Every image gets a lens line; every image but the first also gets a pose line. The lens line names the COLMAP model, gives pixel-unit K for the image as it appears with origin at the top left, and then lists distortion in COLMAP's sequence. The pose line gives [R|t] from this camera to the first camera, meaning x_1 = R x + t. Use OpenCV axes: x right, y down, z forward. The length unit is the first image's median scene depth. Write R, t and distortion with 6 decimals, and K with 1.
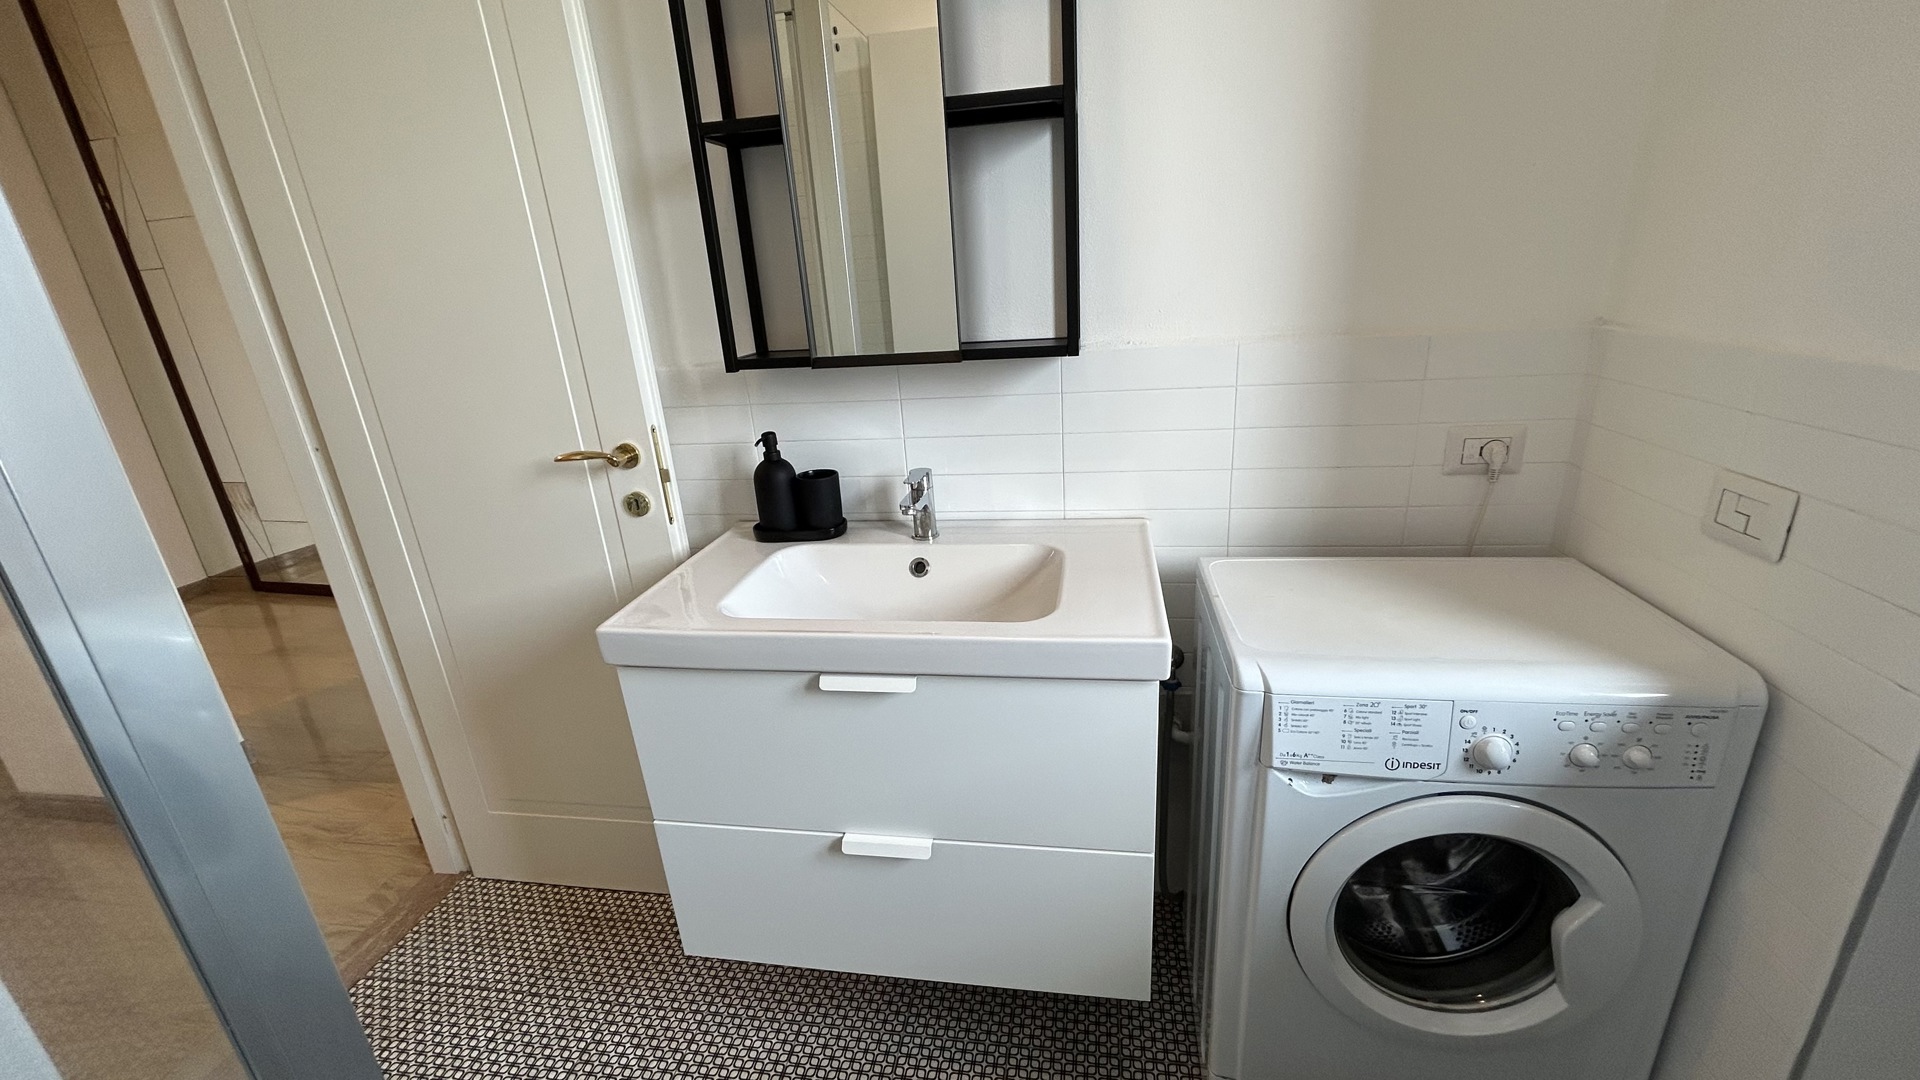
lens RADIAL K [[772.9, 0, 960.0], [0, 772.9, 540.0], [0, 0, 1]] dist [-0.000549, -0.000003]
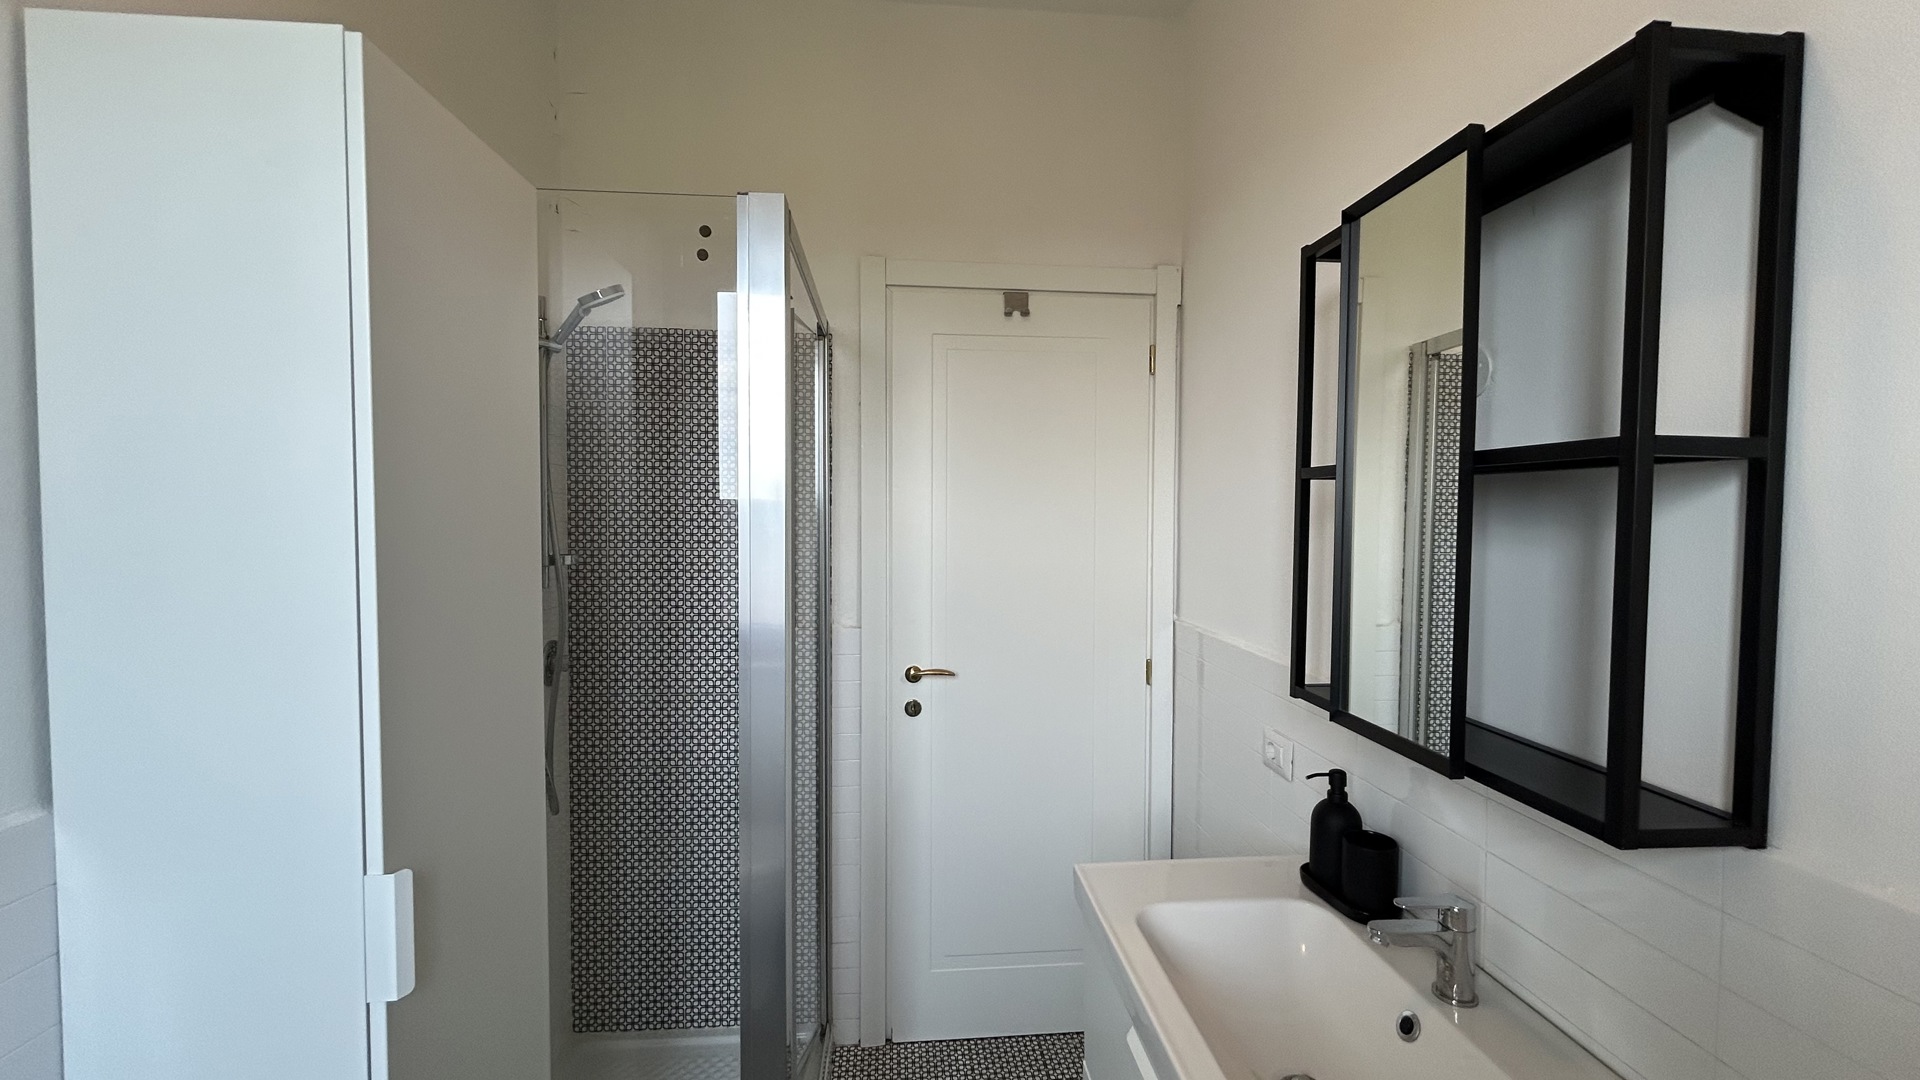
lens RADIAL K [[772.9, 0, 960.0], [0, 772.9, 540.0], [0, 0, 1]] dist [-0.000549, -0.000003]
pose [[0.244657, 0.100981, -0.964337, 0.483989], [-0.339693, 0.940456, 0.012298, -0.252753], [0.908158, 0.324569, 0.264392, 0.278901]]
